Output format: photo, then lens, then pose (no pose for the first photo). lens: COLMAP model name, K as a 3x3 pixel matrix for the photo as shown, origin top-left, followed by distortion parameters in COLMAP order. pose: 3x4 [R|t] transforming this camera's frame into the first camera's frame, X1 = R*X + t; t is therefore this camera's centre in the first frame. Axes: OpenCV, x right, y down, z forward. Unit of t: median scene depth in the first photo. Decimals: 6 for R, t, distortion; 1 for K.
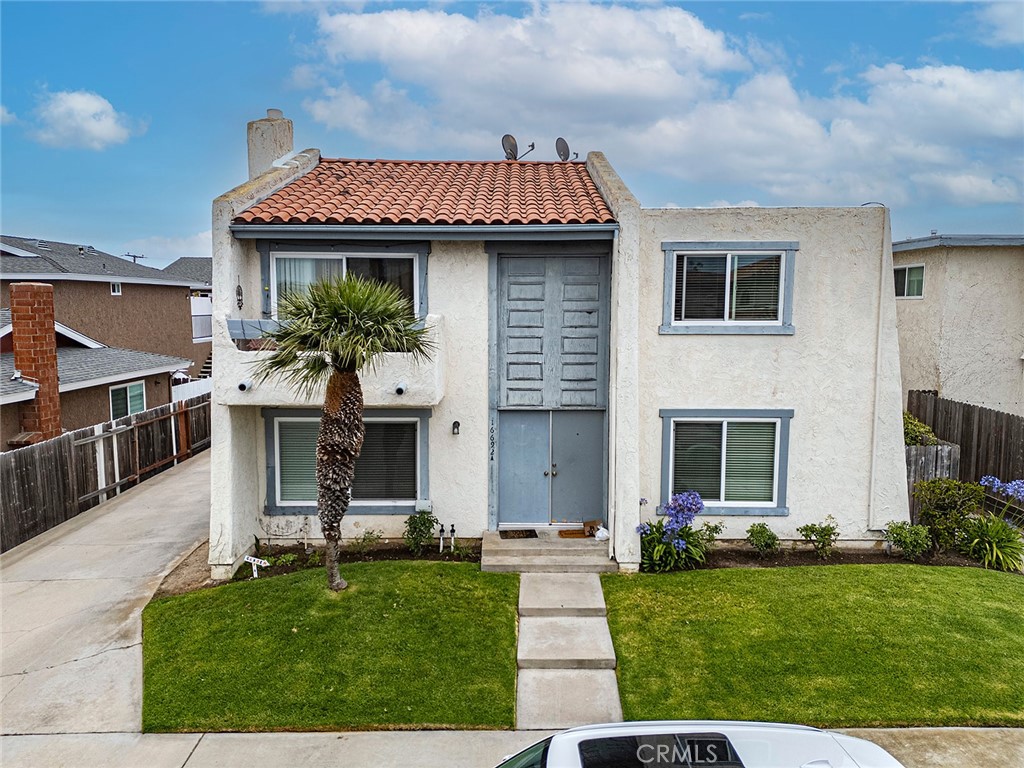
lens RADIAL K [[744.4, 0, 512.0], [0, 744.4, 384.0], [0, 0, 1]] dist [0.082389, -0.084519]
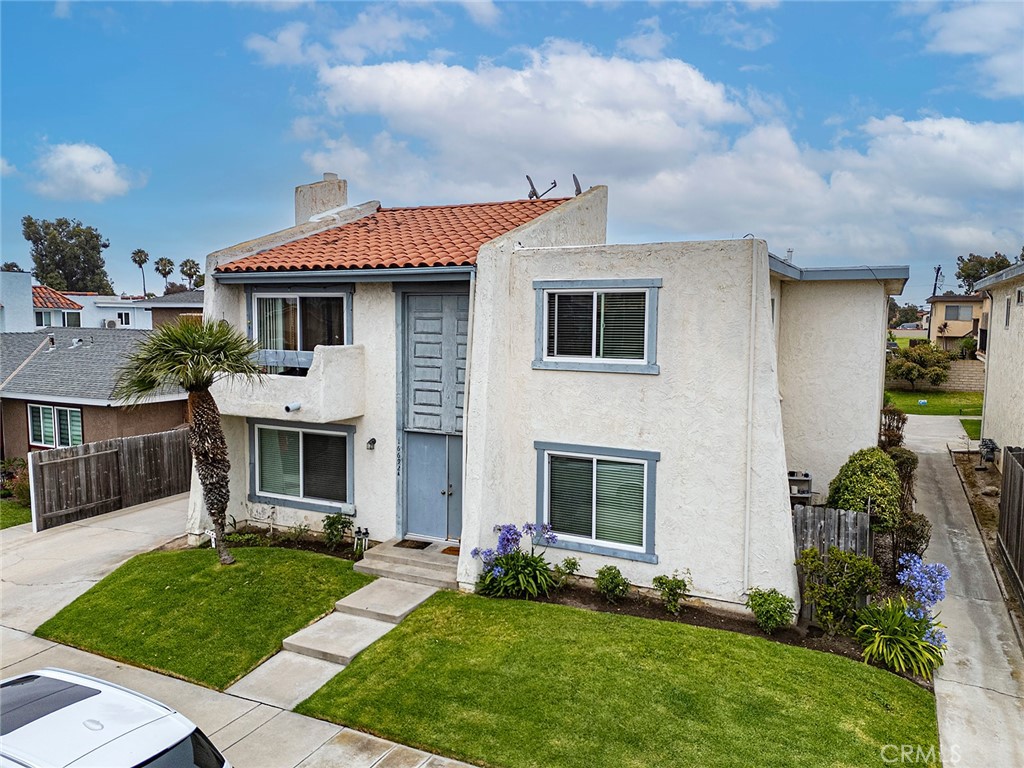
lens RADIAL K [[744.4, 0, 512.0], [0, 744.4, 384.0], [0, 0, 1]] dist [0.082389, -0.084519]
pose [[0.895197, 0.044789, -0.443414, 0.630295], [-0.053875, 0.998516, -0.007907, -0.035977], [0.442402, 0.030967, 0.896282, 0.063432]]
